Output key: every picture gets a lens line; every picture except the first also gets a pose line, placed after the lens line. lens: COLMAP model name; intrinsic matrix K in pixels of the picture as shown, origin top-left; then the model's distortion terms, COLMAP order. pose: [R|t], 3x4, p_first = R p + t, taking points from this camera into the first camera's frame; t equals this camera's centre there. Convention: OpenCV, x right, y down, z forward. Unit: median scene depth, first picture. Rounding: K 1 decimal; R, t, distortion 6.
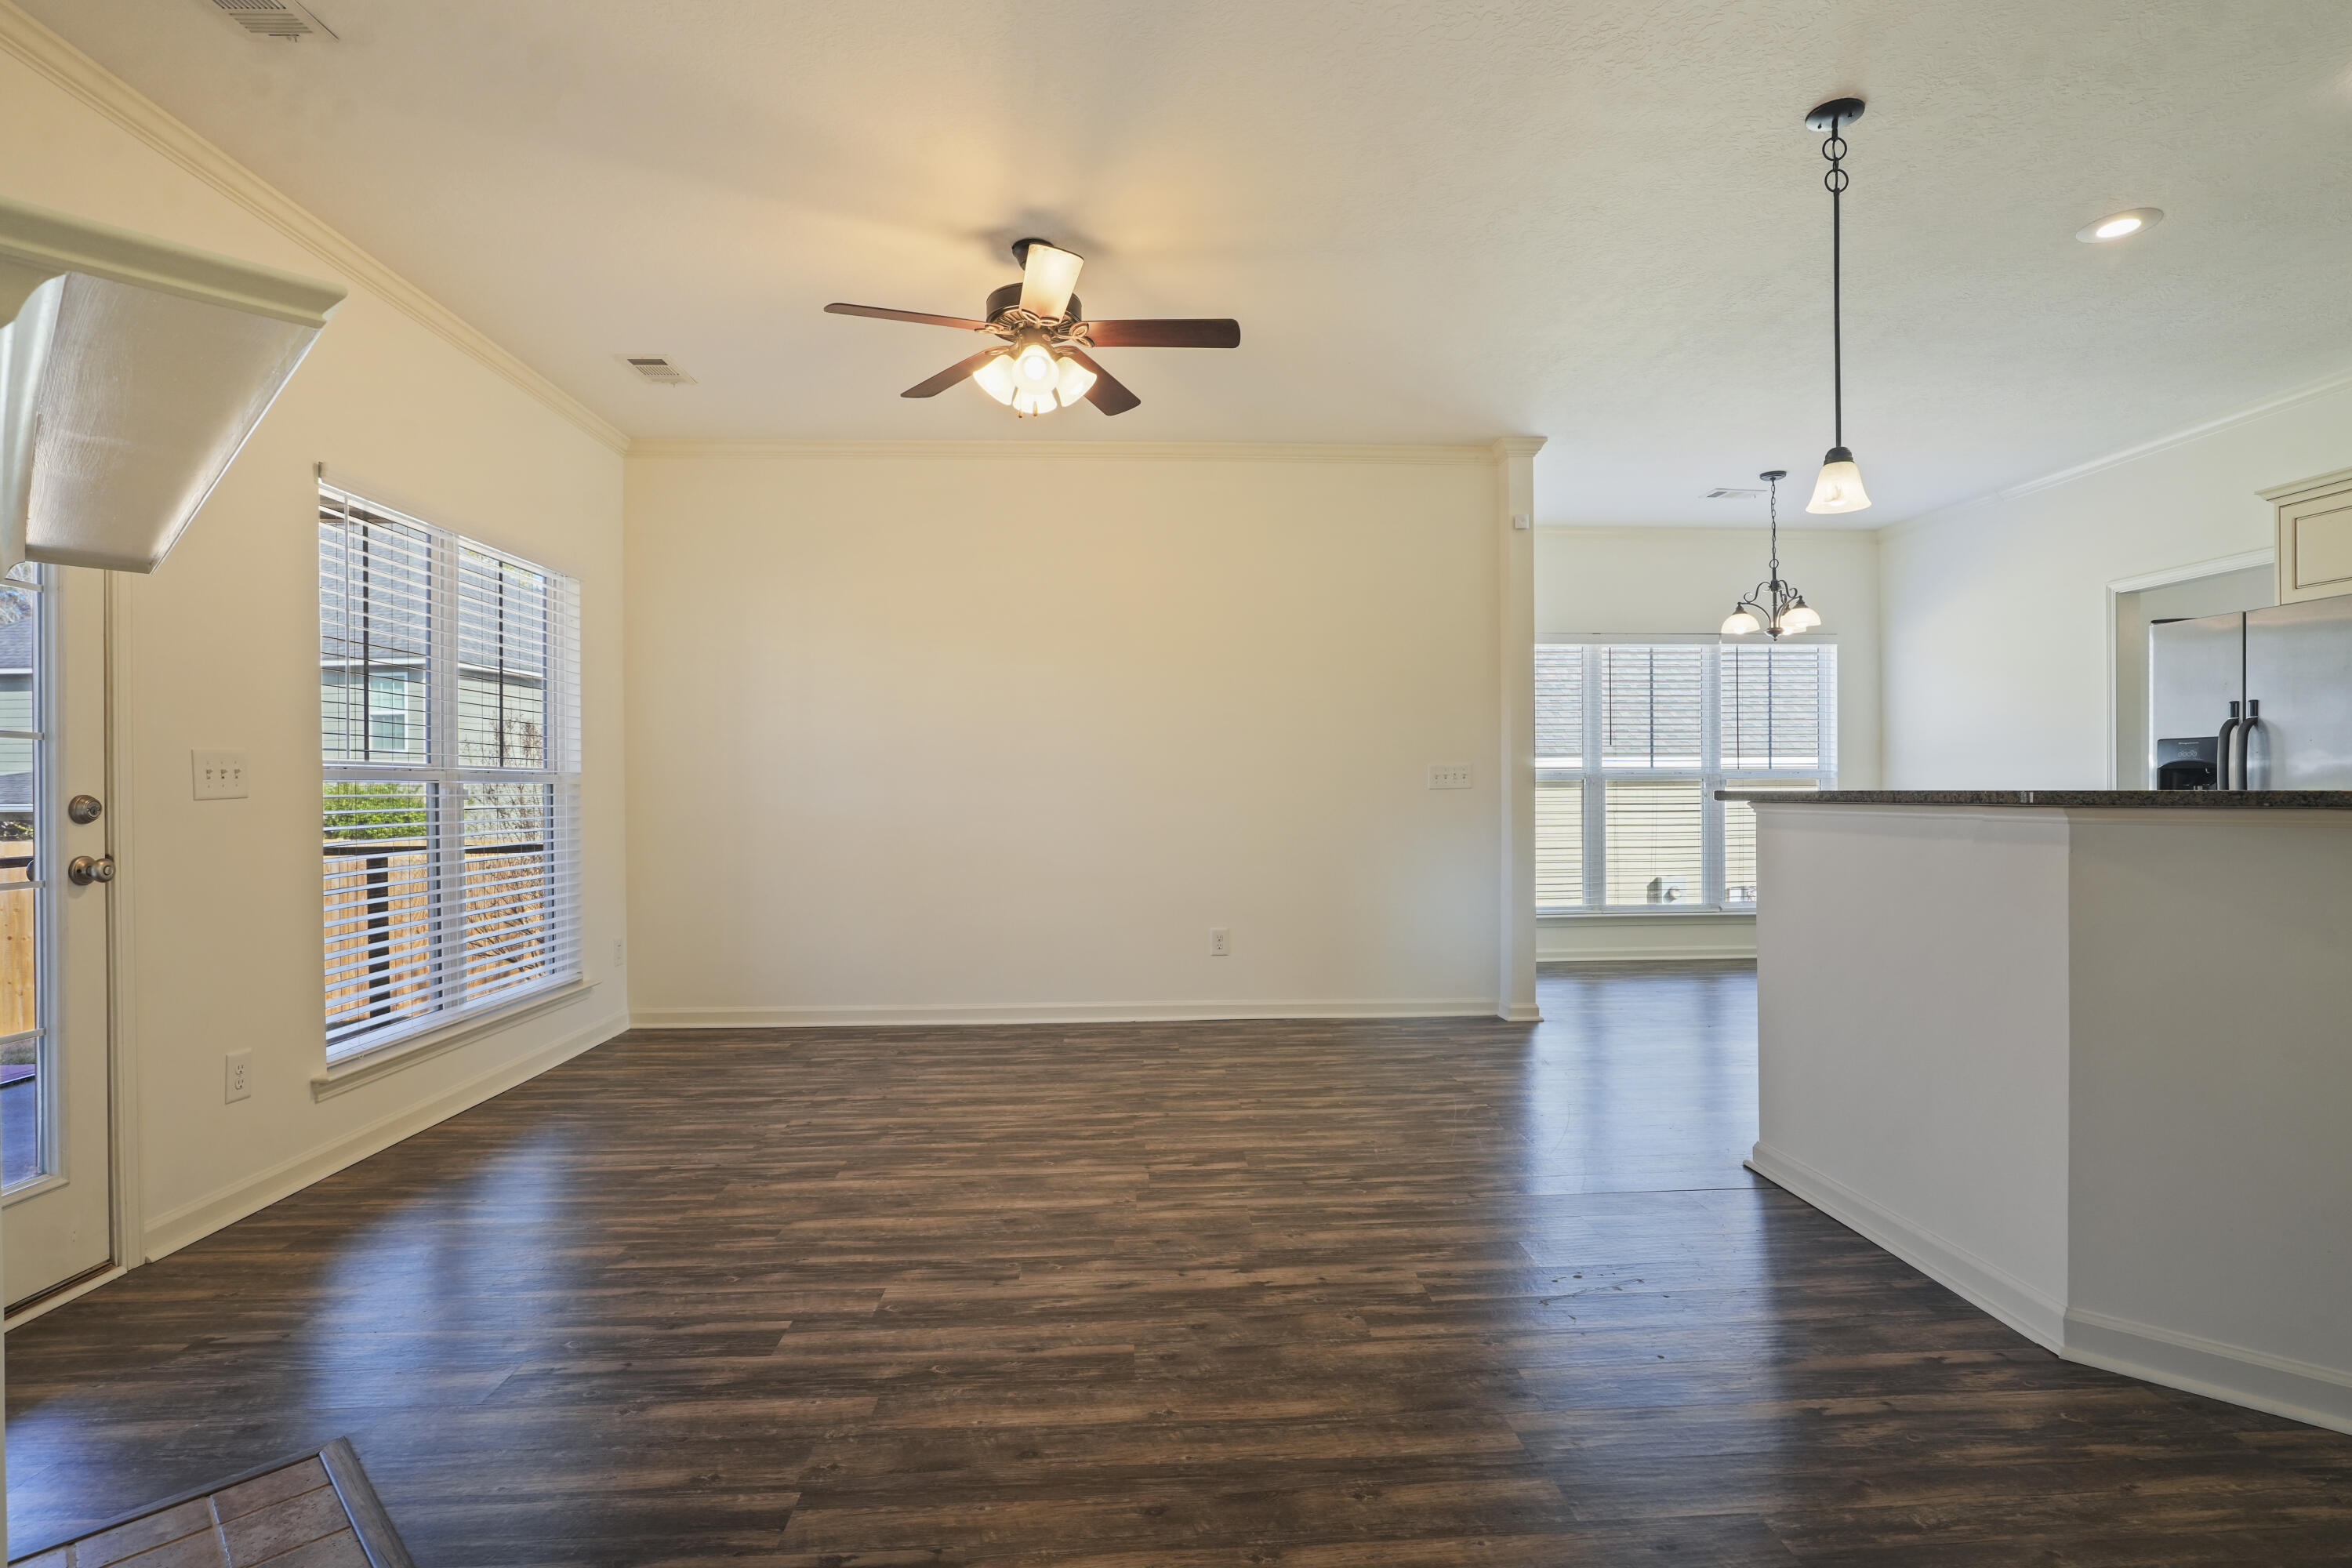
lens RADIAL K [[1119.5, 0, 1172.5], [0, 1119.5, 789.6], [0, 0, 1]] dist [-0.022809, 0.007038]
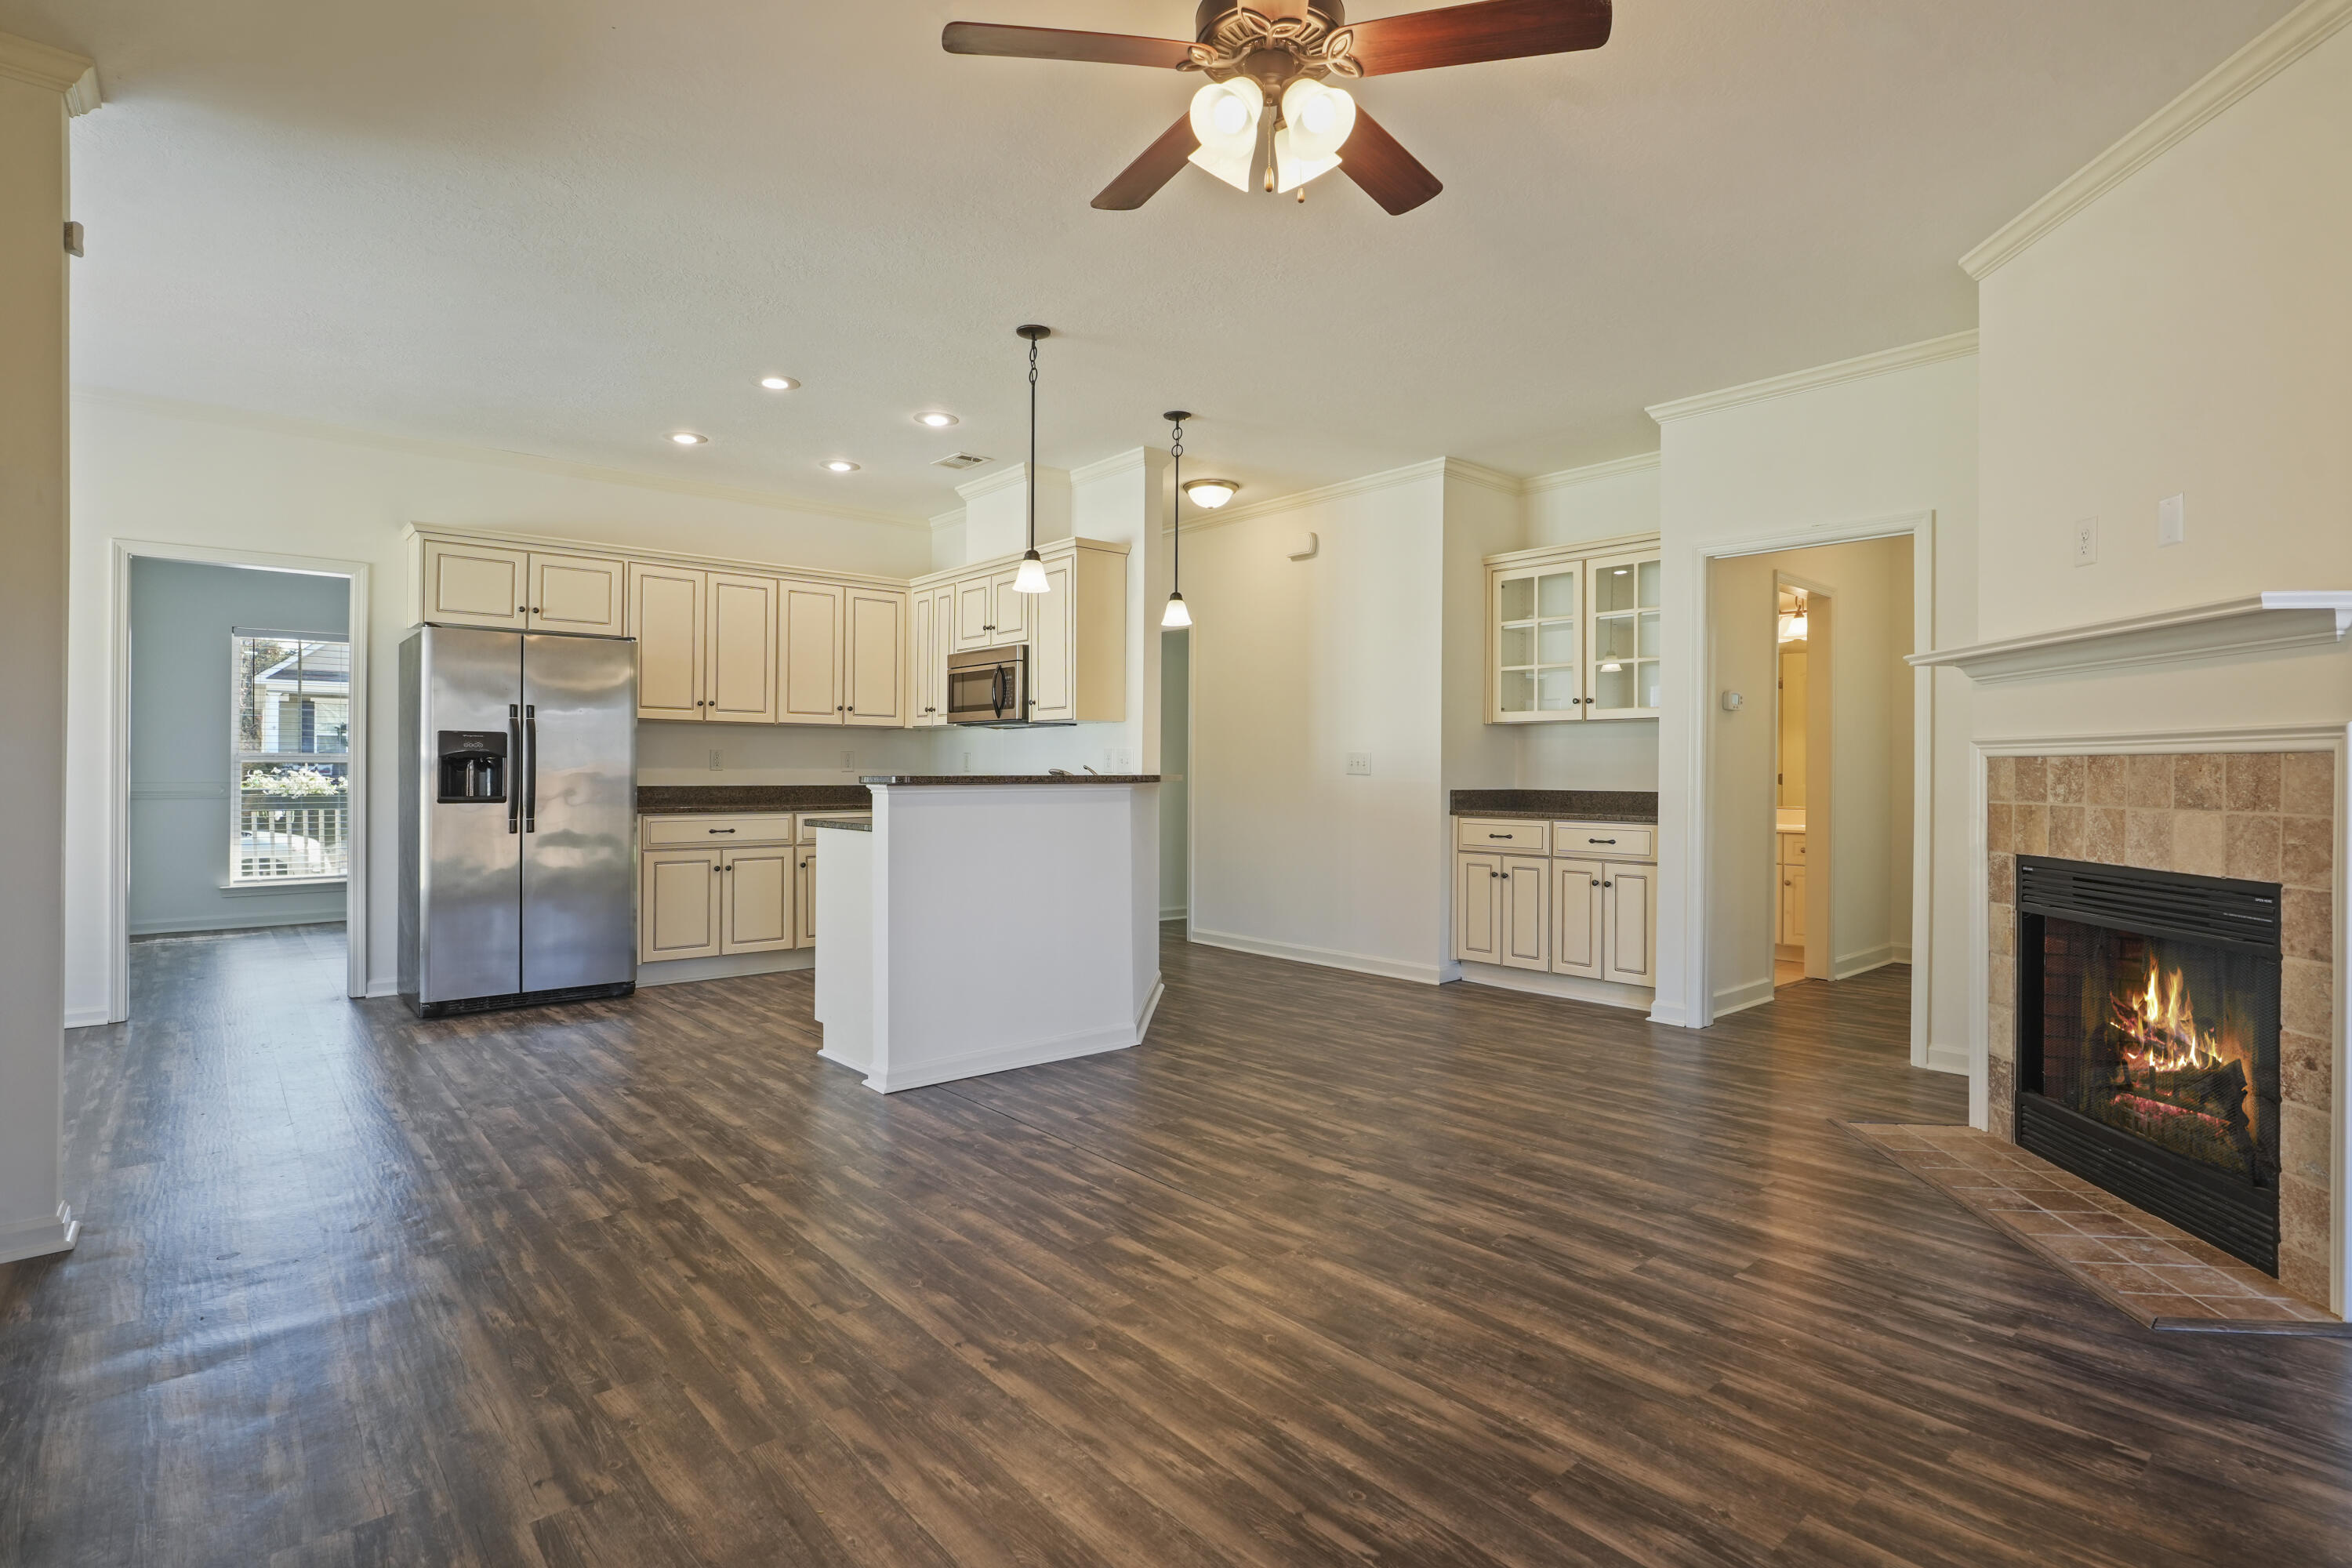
lens RADIAL K [[1119.5, 0, 1181.8], [0, 1119.5, 787.5], [0, 0, 1]] dist [-0.022809, 0.007038]
pose [[-0.611563, -0.005646, 0.791176, -0.605204], [0.003480, 0.999946, 0.009826, 0.002750], [-0.791188, 0.008762, -0.611510, 1.459193]]
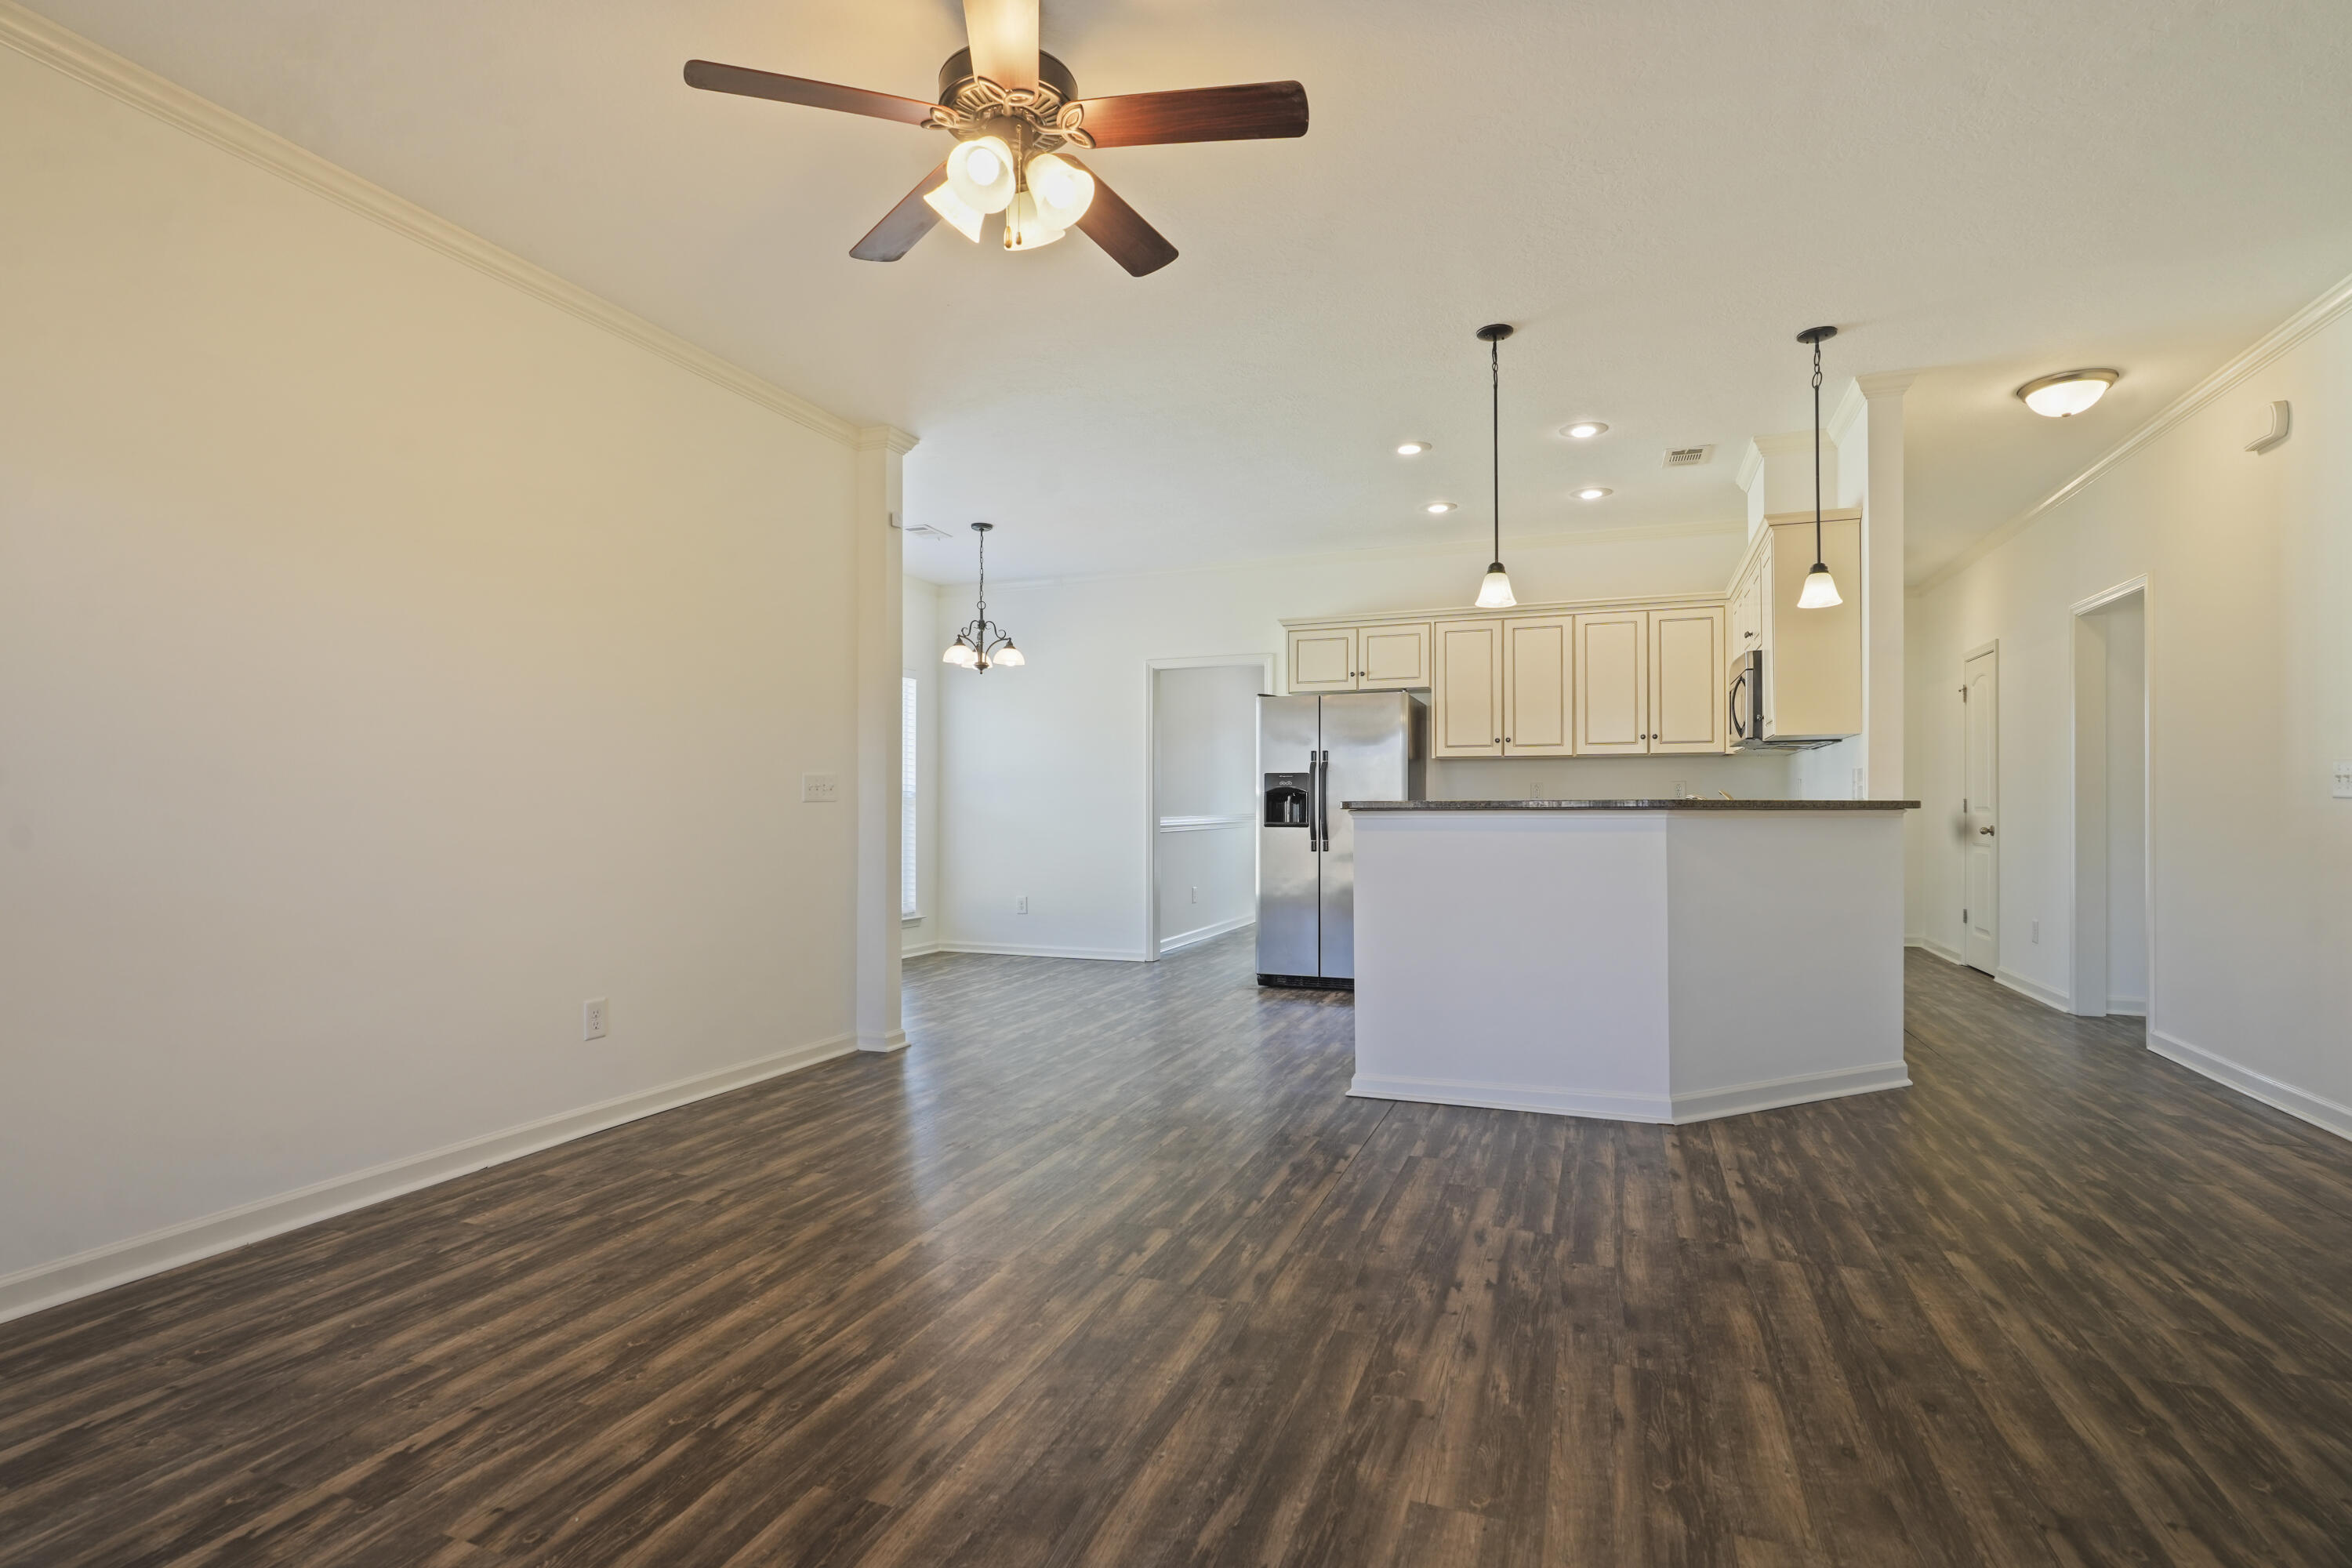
lens RADIAL K [[1119.5, 0, 1198.7], [0, 1119.5, 771.1], [0, 0, 1]] dist [-0.022809, 0.007038]
pose [[0.396738, 0.041006, 0.917016, -0.719853], [-0.000359, 0.999009, -0.044517, 0.025582], [-0.917932, 0.017333, 0.396359, 0.639770]]
